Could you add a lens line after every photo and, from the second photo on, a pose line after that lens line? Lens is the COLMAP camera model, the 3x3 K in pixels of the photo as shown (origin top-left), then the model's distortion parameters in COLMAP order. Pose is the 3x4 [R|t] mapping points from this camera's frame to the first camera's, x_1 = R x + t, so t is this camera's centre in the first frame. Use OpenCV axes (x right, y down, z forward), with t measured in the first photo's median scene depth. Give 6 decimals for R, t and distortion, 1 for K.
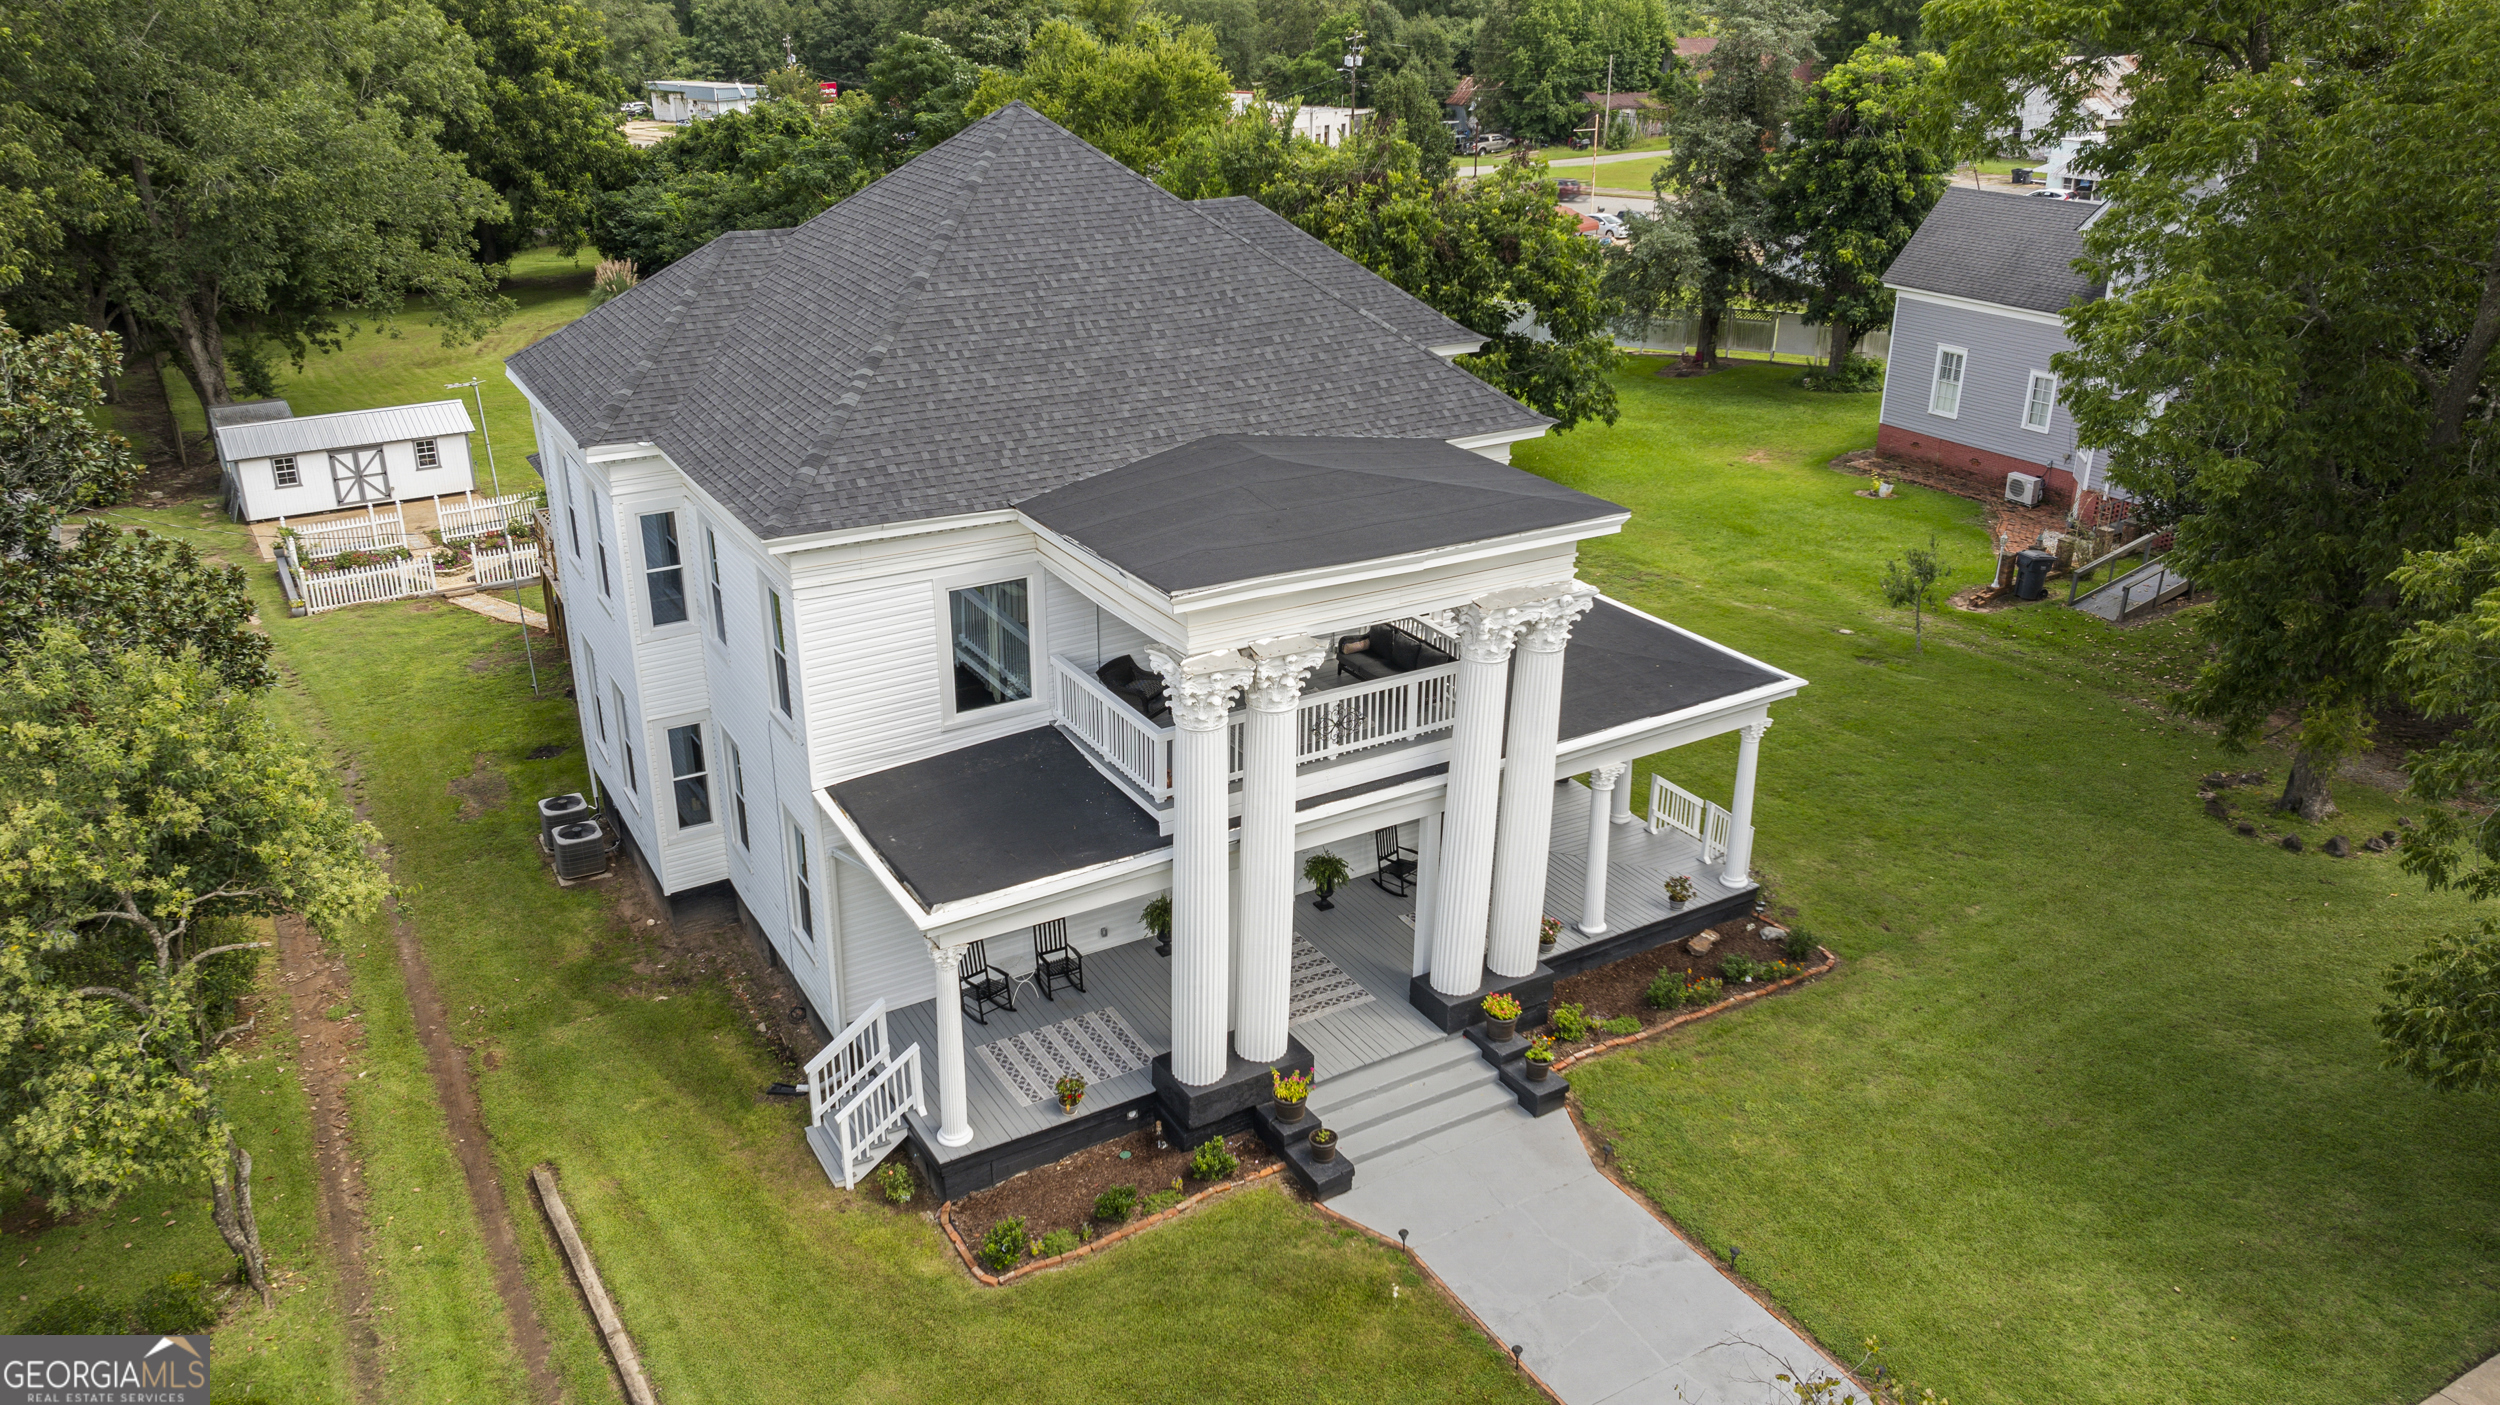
lens RADIAL K [[1760.4, 0, 1250.0], [0, 1760.4, 702.5], [0, 0, 1]] dist [-0.027146, -0.000697]
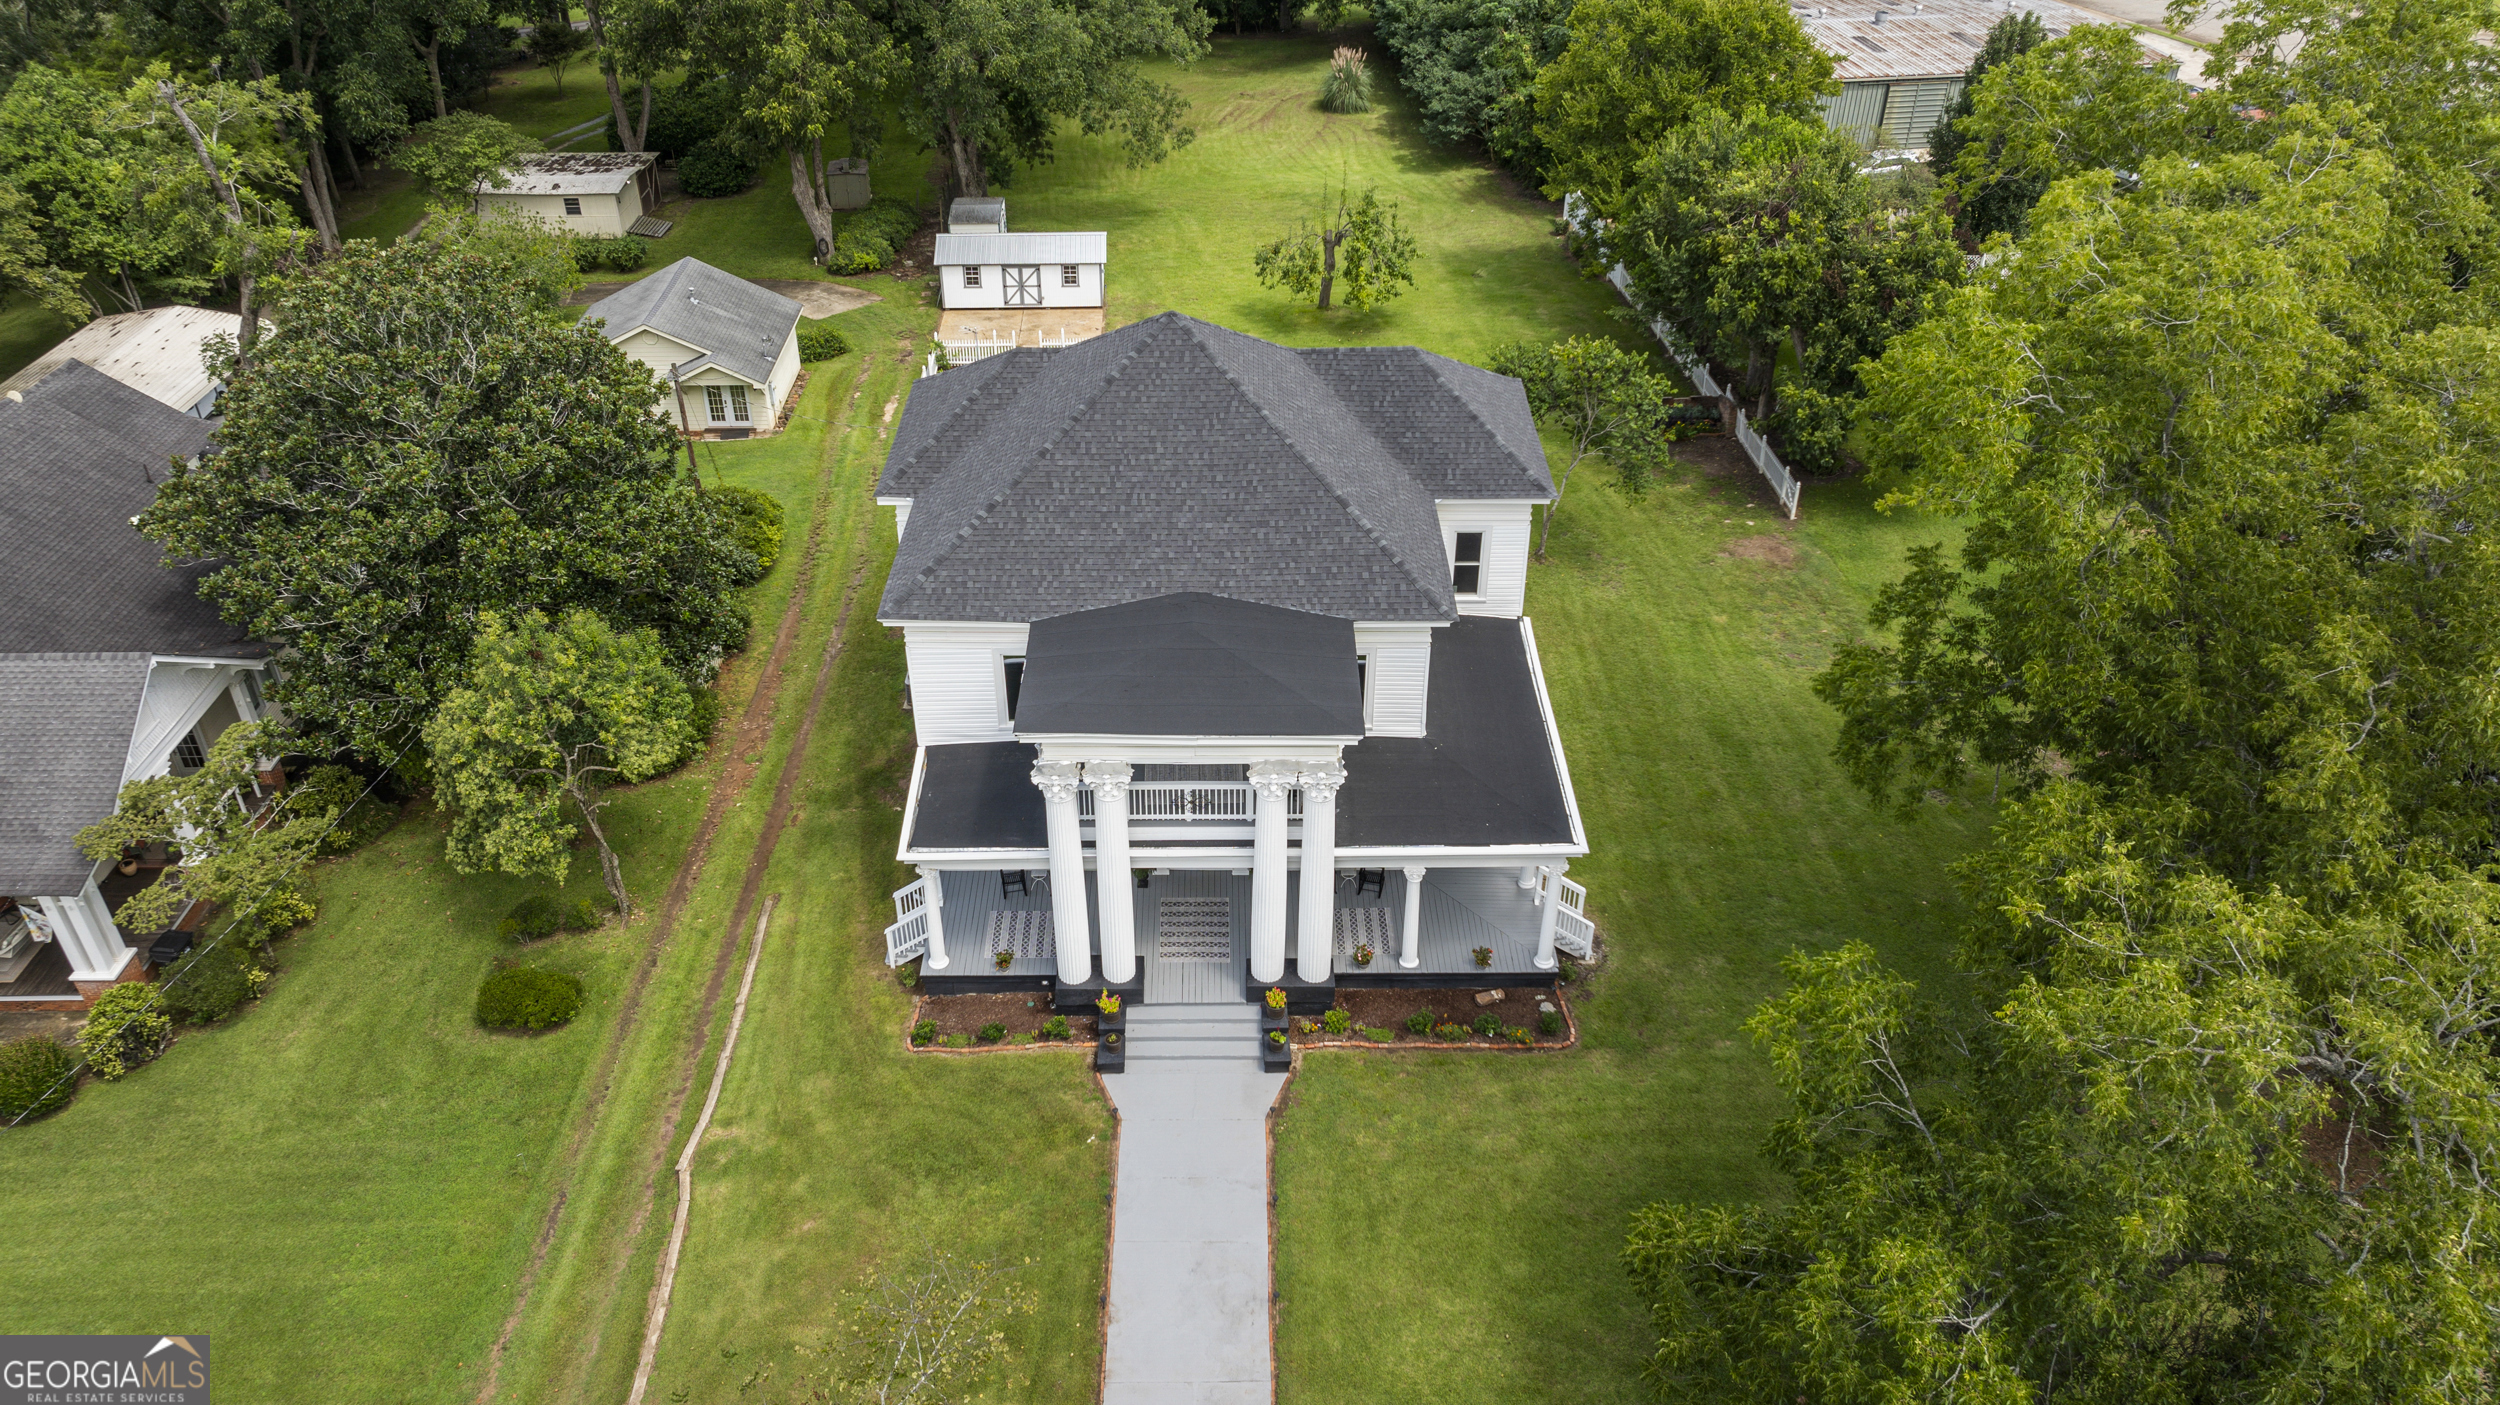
lens RADIAL K [[1752.6, 0, 1250.0], [0, 1752.6, 702.5], [0, 0, 1]] dist [-0.023220, 0.002528]
pose [[0.864388, 0.282667, -0.415851, 0.648566], [-0.193723, 0.950398, 0.243344, -0.417177], [0.464009, -0.129784, 0.876272, -0.304064]]
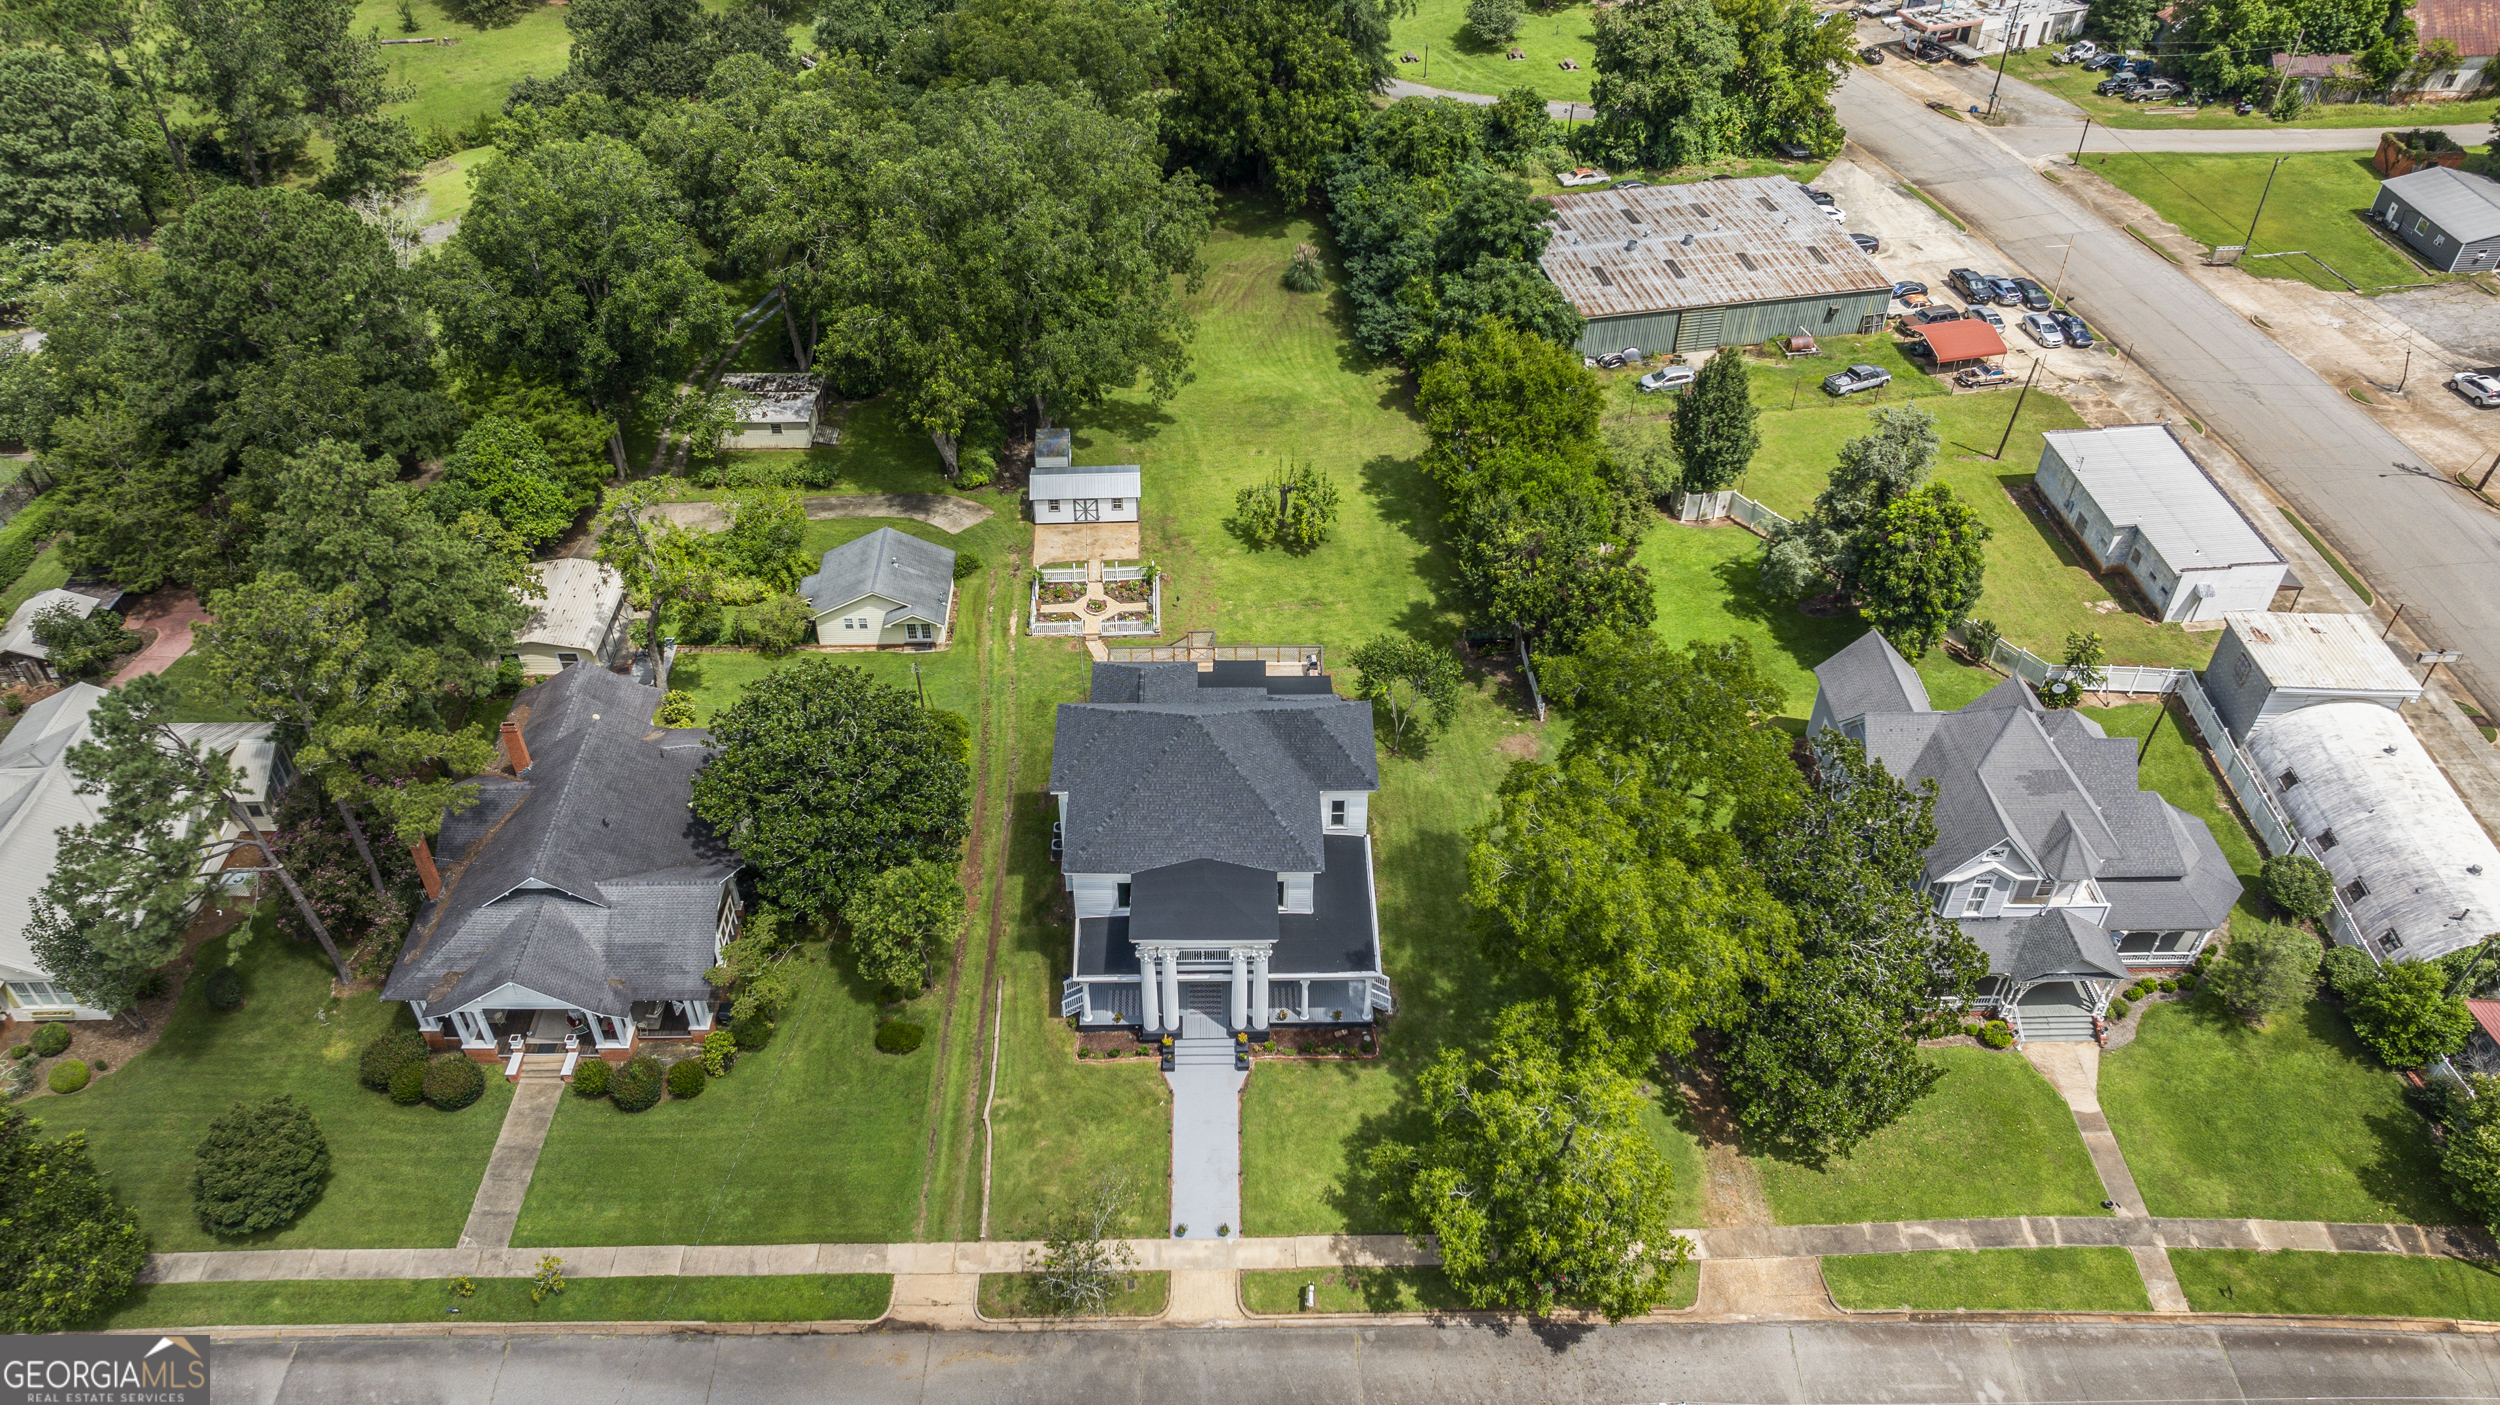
lens RADIAL K [[1744.0, 0, 1250.0], [0, 1744.0, 702.5], [0, 0, 1]] dist [-0.002415, -0.000214]
pose [[0.866953, 0.324942, -0.377896, 1.154371], [-0.192793, 0.917858, 0.346942, -1.511671], [0.459591, -0.227926, 0.858386, -1.655927]]
